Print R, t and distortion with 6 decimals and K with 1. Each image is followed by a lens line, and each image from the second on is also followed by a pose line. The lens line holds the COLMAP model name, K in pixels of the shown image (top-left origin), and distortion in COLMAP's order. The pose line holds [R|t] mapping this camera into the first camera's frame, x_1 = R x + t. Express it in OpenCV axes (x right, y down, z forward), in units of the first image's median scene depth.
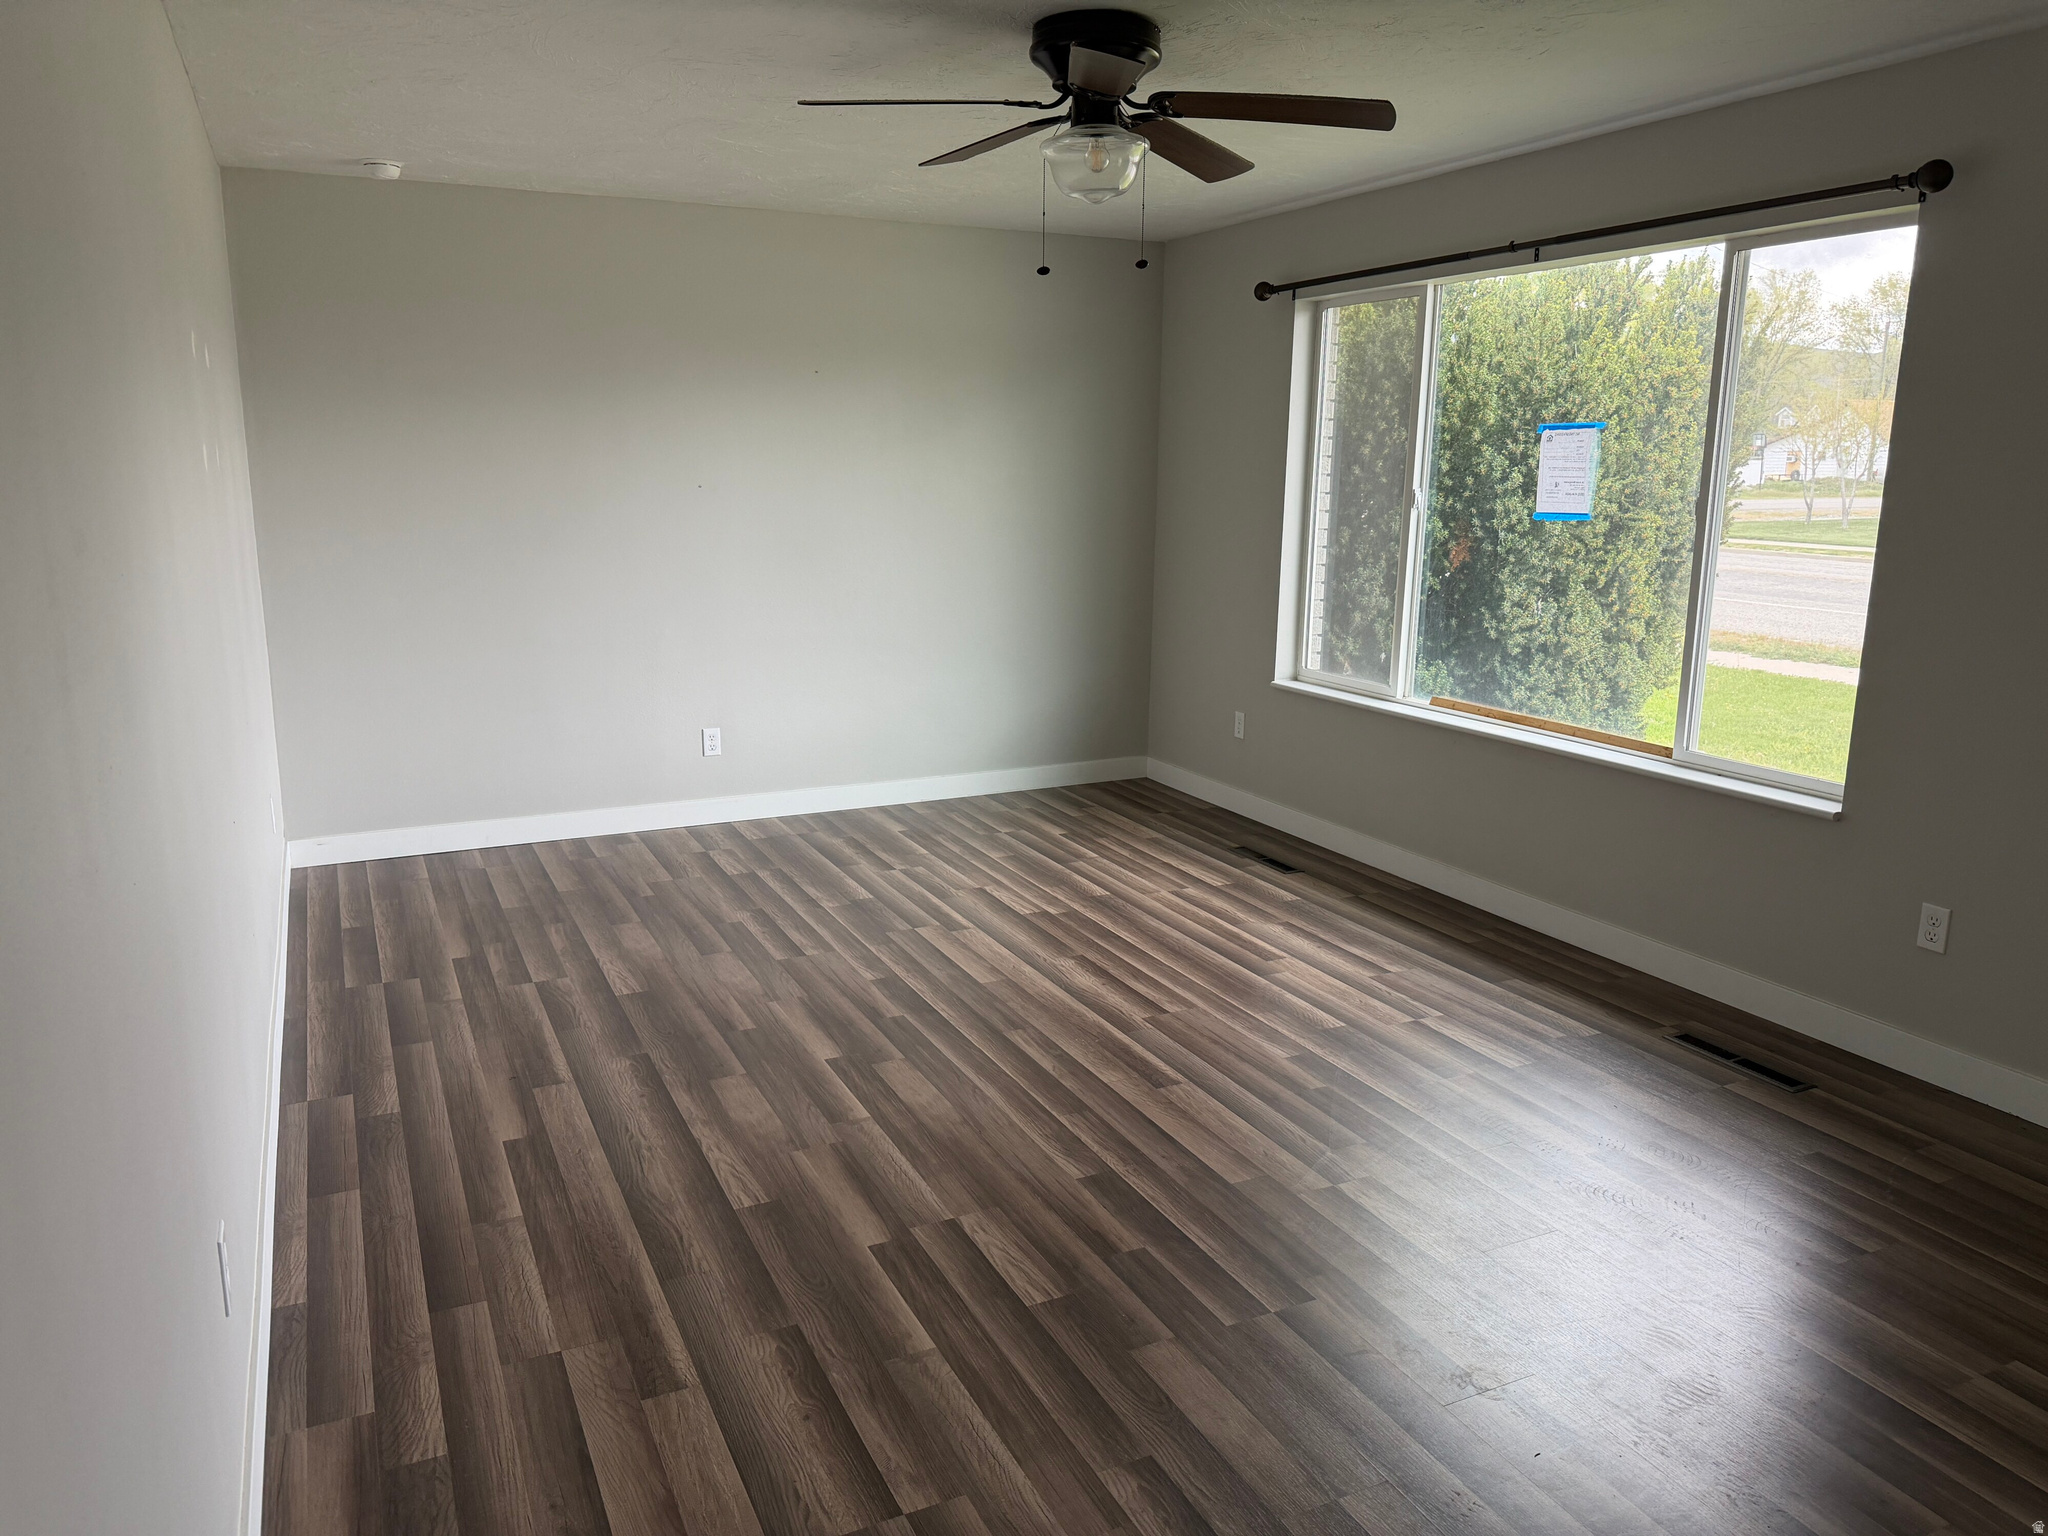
lens RADIAL K [[1430.3, 0, 1036.7], [0, 1430.3, 784.4], [0, 0, 1]] dist [0.101446, -0.118231]
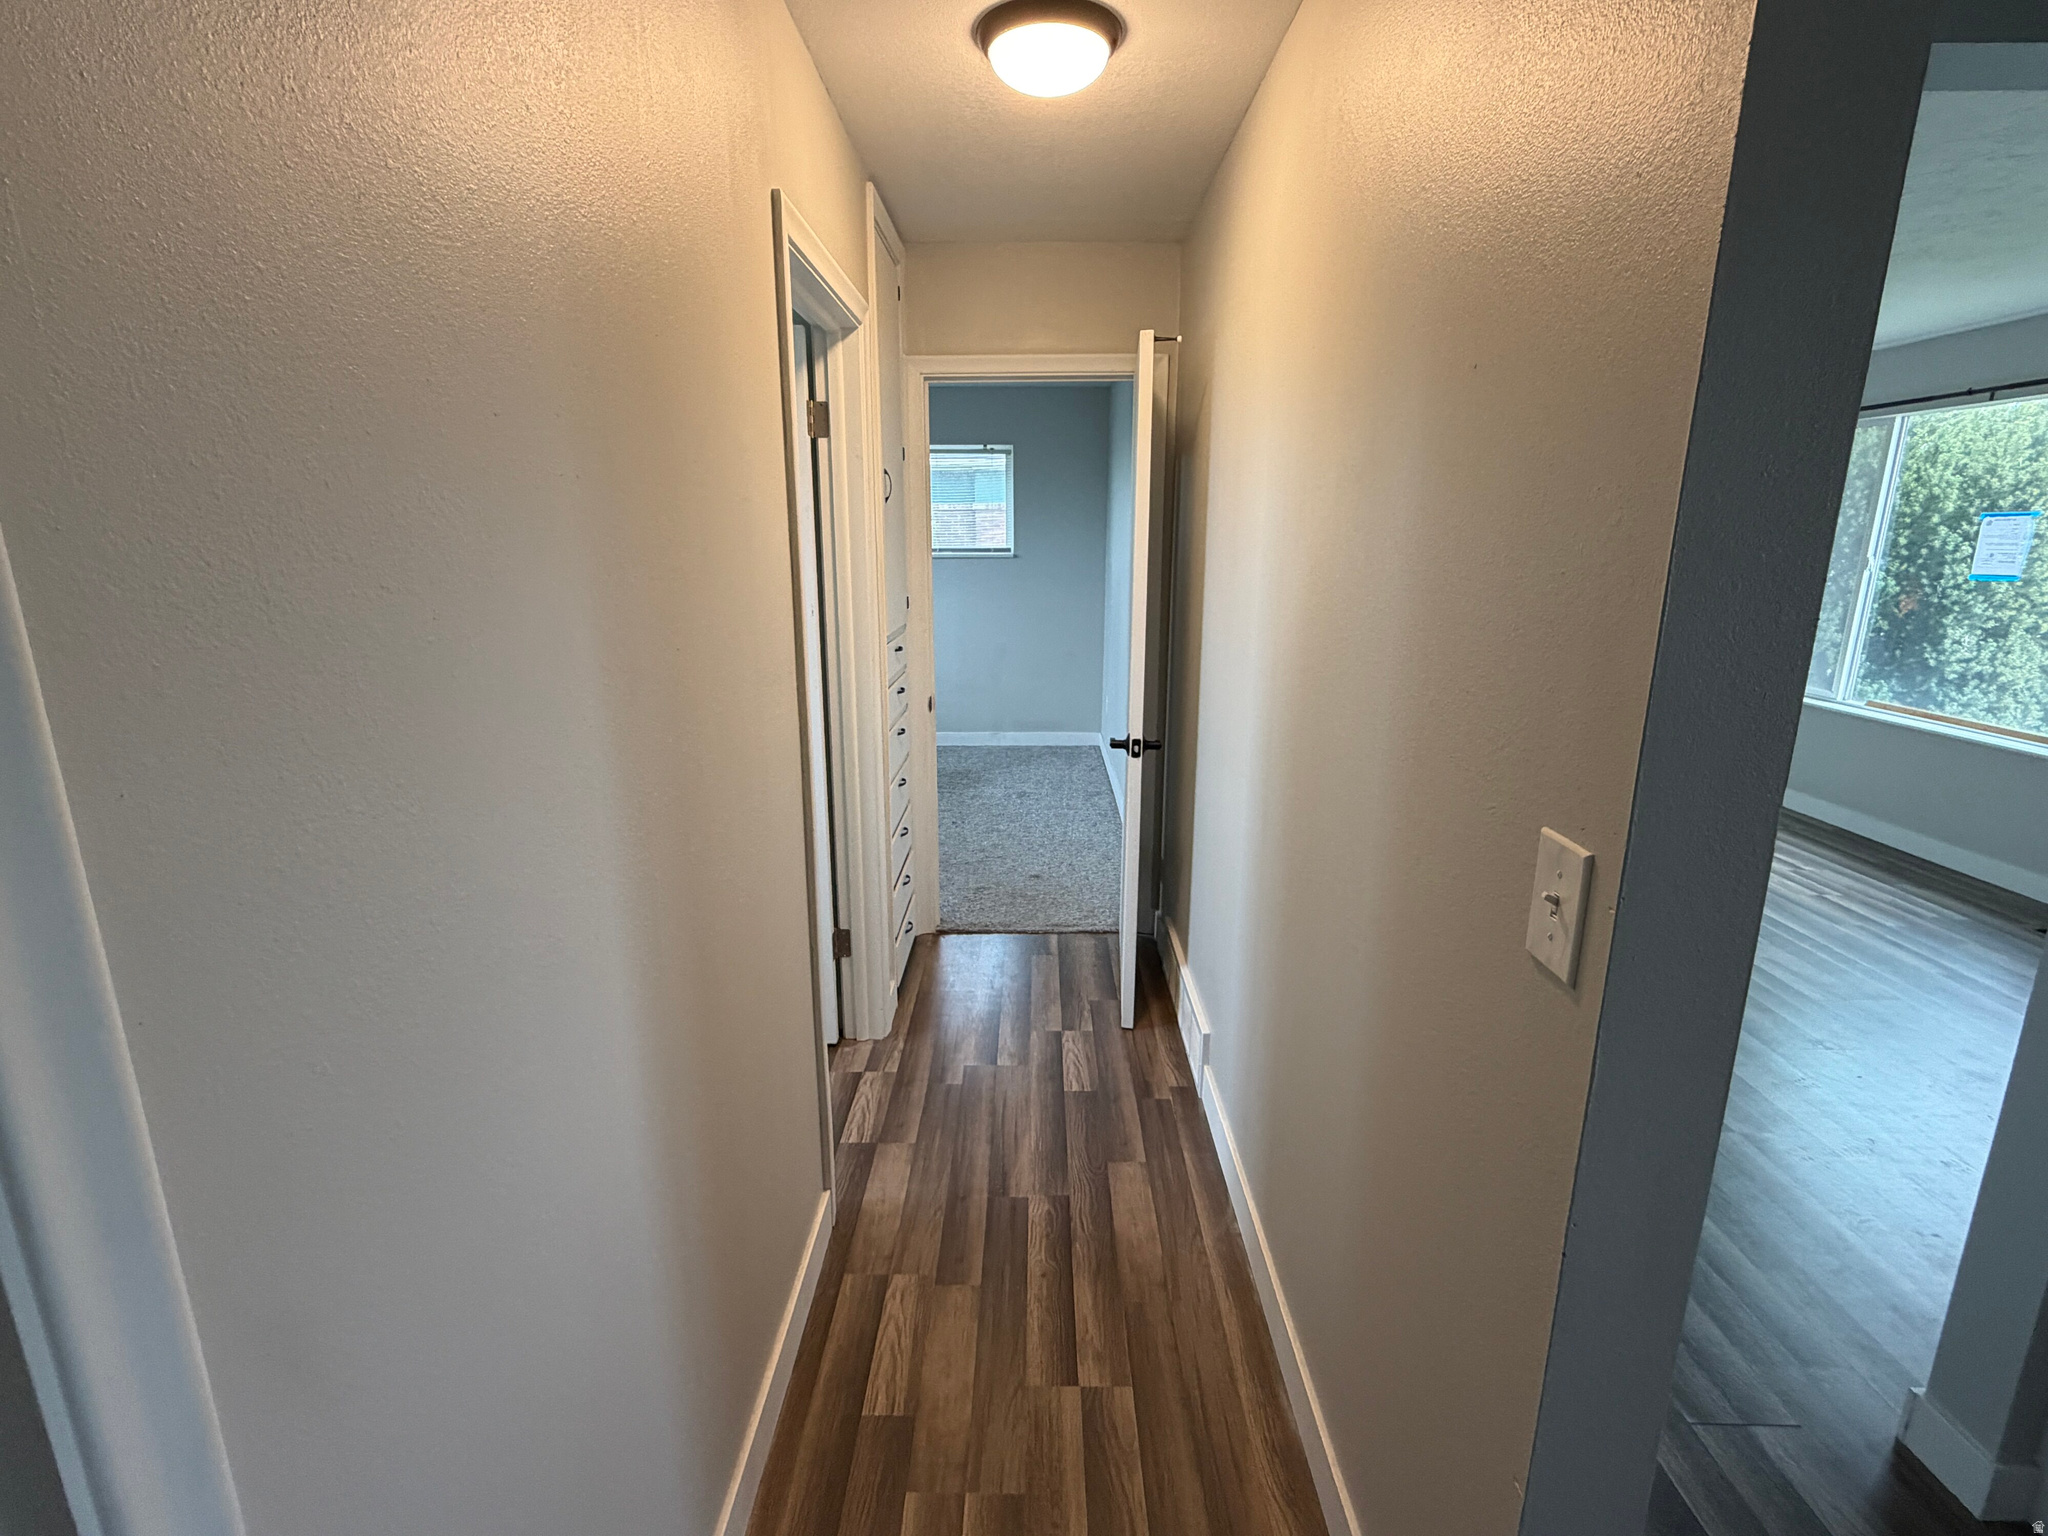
lens RADIAL K [[962.9, 0, 1019.8], [0, 962.9, 768.1], [0, 0, 1]] dist [-0.002194, -0.000609]
pose [[0.887390, 0.102575, -0.449463, -0.037945], [-0.095892, 0.994678, 0.037680, 0.048675], [0.450936, 0.009663, 0.892504, -0.229113]]
